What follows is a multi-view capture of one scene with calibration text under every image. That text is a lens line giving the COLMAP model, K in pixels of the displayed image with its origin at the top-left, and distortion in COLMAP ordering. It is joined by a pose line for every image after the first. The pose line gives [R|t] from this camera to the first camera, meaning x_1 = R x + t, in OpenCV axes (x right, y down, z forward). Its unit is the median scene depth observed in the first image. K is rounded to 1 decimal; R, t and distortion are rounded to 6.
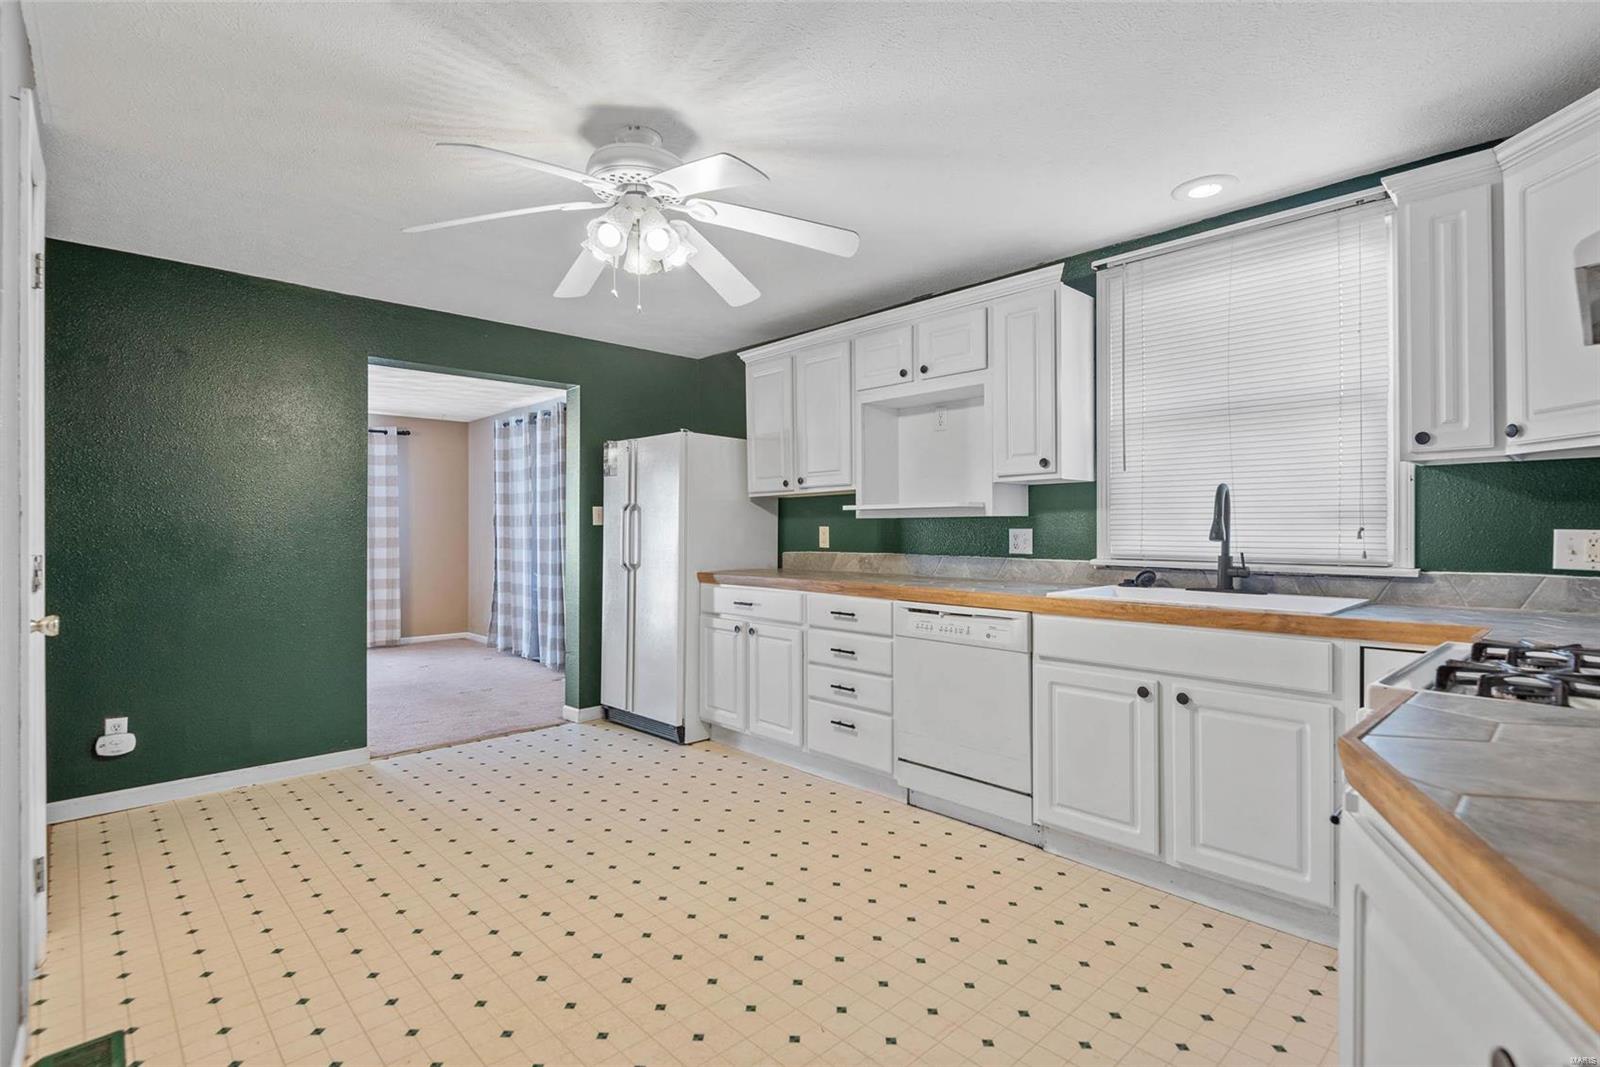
lens RADIAL K [[747.4, 0, 835.9], [0, 747.4, 531.2], [0, 0, 1]] dist [0.020729, -0.003877]
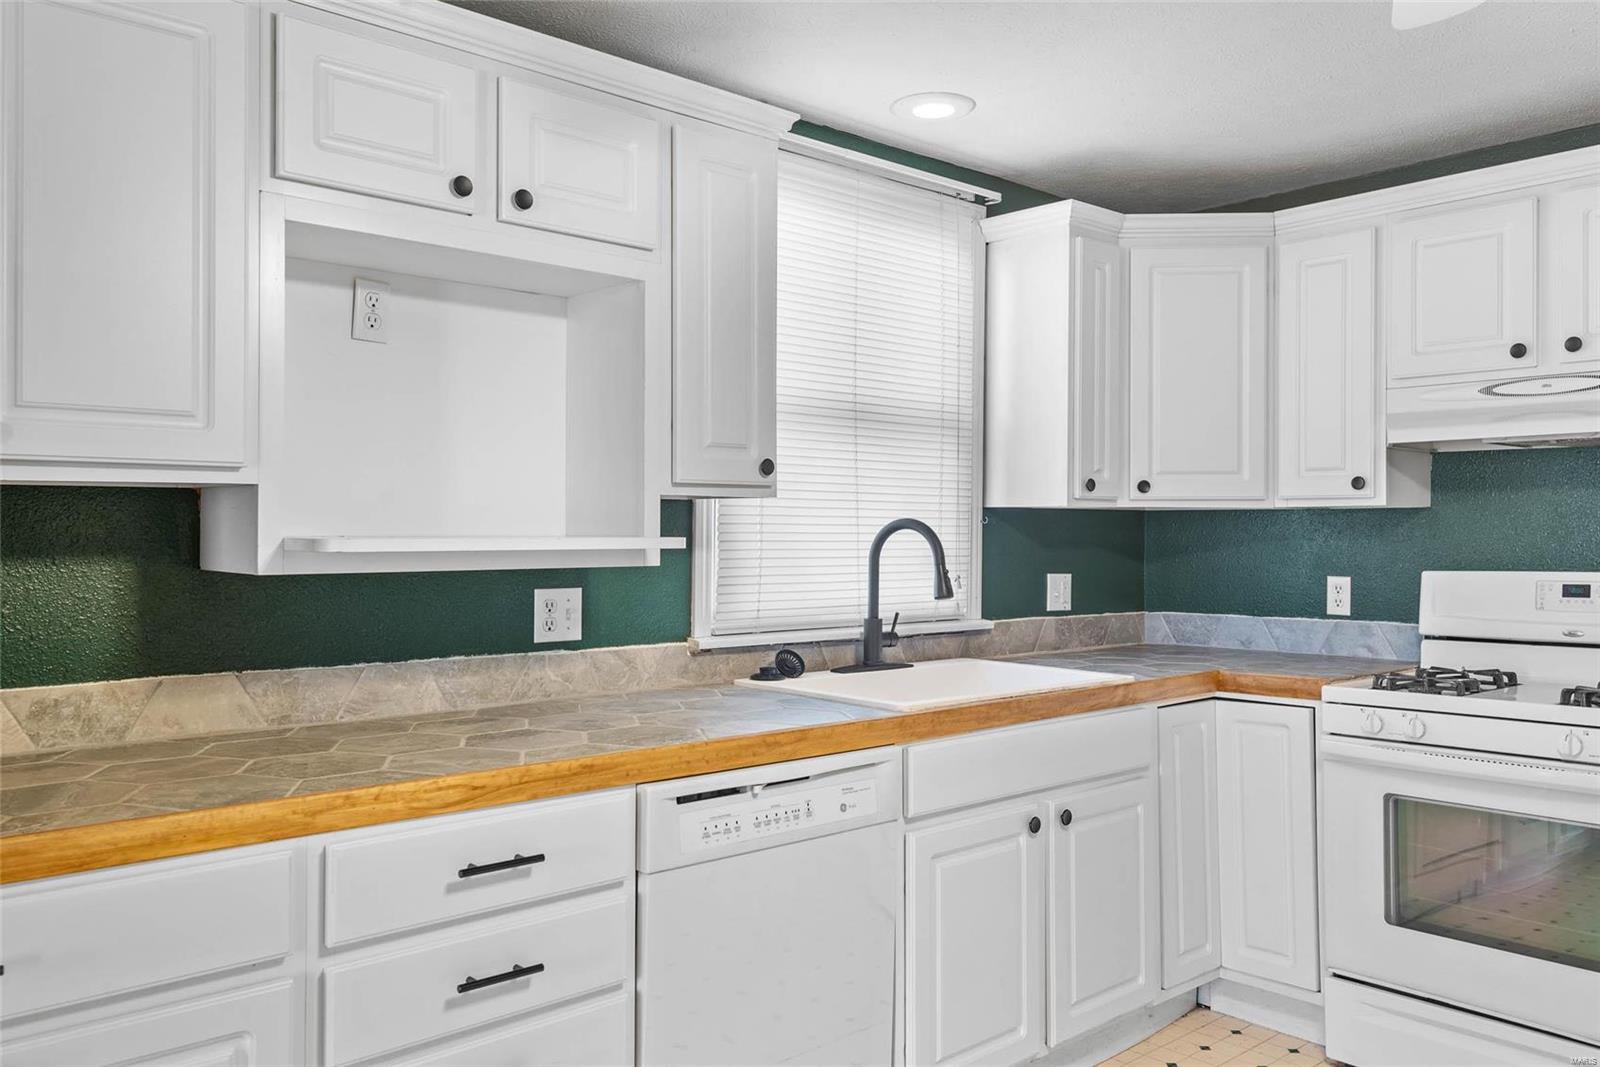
lens RADIAL K [[1234.7, 0, 804.1], [0, 1234.7, 522.2], [0, 0, 1]] dist [0.012035, 0.005505]
pose [[0.059692, 0.006765, 0.998194, -0.533782], [-0.003103, 0.999973, -0.006591, -0.041005], [-0.998212, -0.002704, 0.059712, 0.816673]]
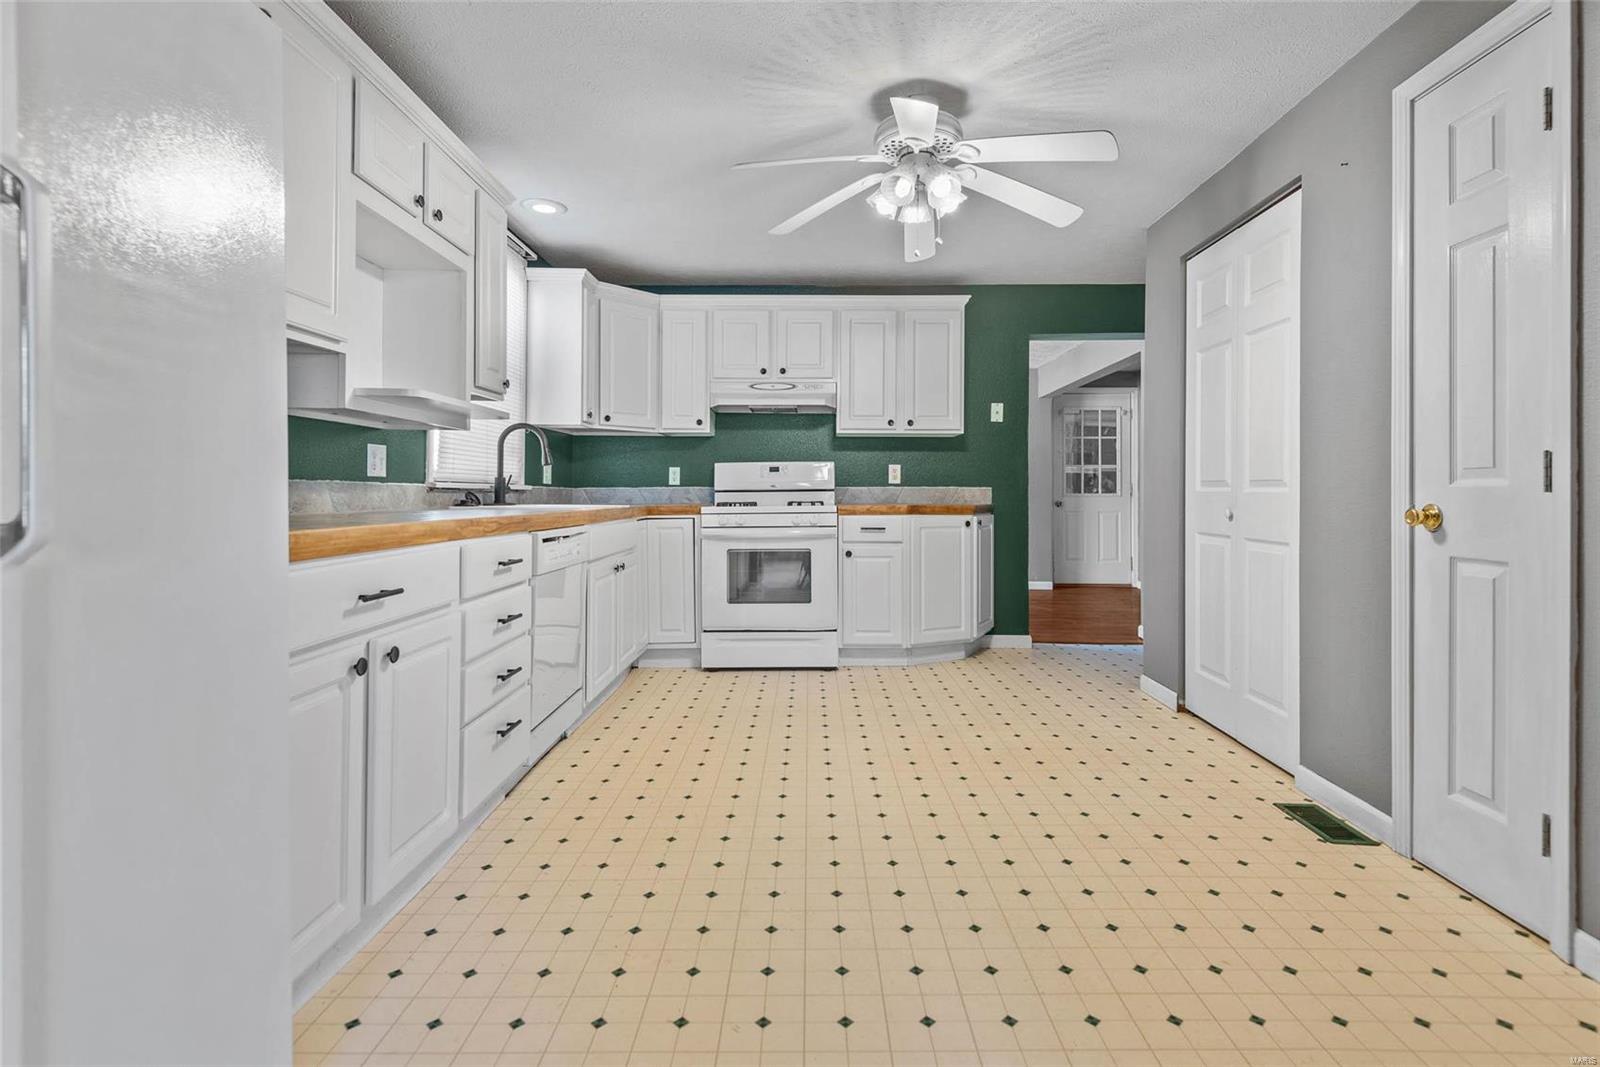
lens RADIAL K [[779.6, 0, 806.7], [0, 779.6, 492.1], [0, 0, 1]] dist [0.018037, -0.000066]
pose [[-0.697991, -0.005542, 0.716085, -0.667372], [-0.007197, 0.999974, 0.000724, 0.043762], [-0.716071, -0.004649, -0.698012, 1.278131]]
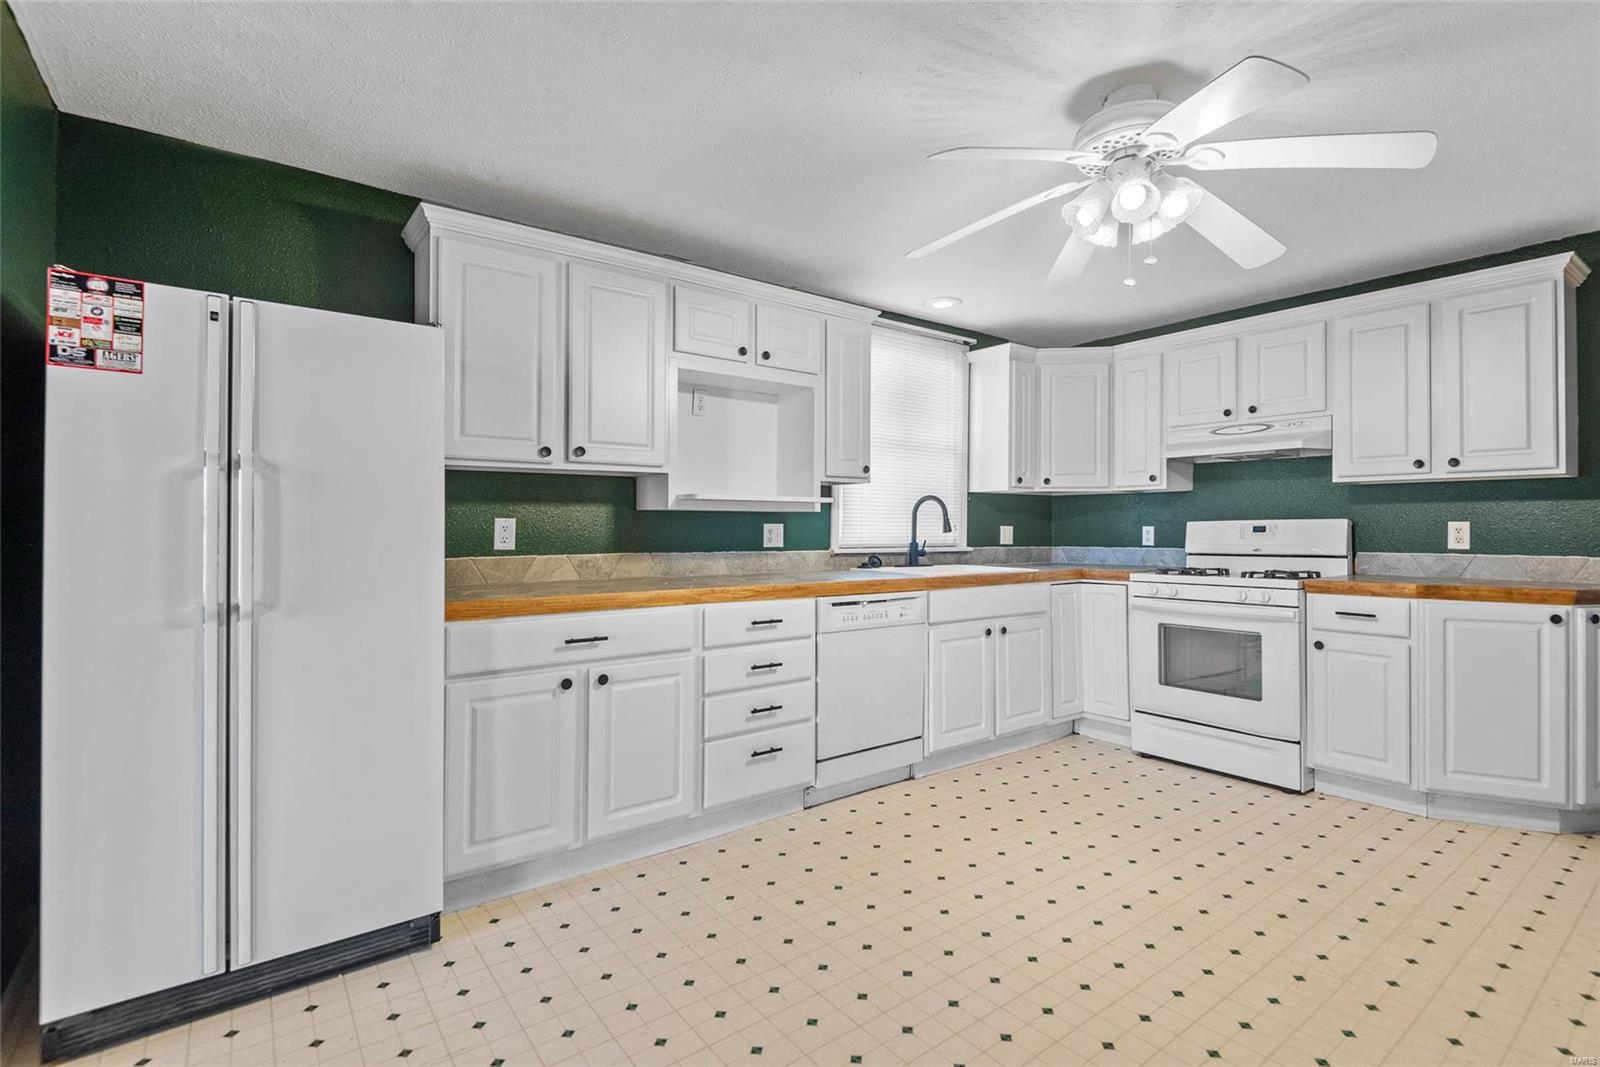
lens RADIAL K [[747.4, 0, 806.2], [0, 747.4, 519.5], [0, 0, 1]] dist [0.020729, -0.003877]
pose [[0.144765, 0.008719, 0.989428, -0.819116], [-0.003436, 0.999960, -0.008309, -0.000360], [-0.989460, -0.002196, 0.144789, 0.817603]]
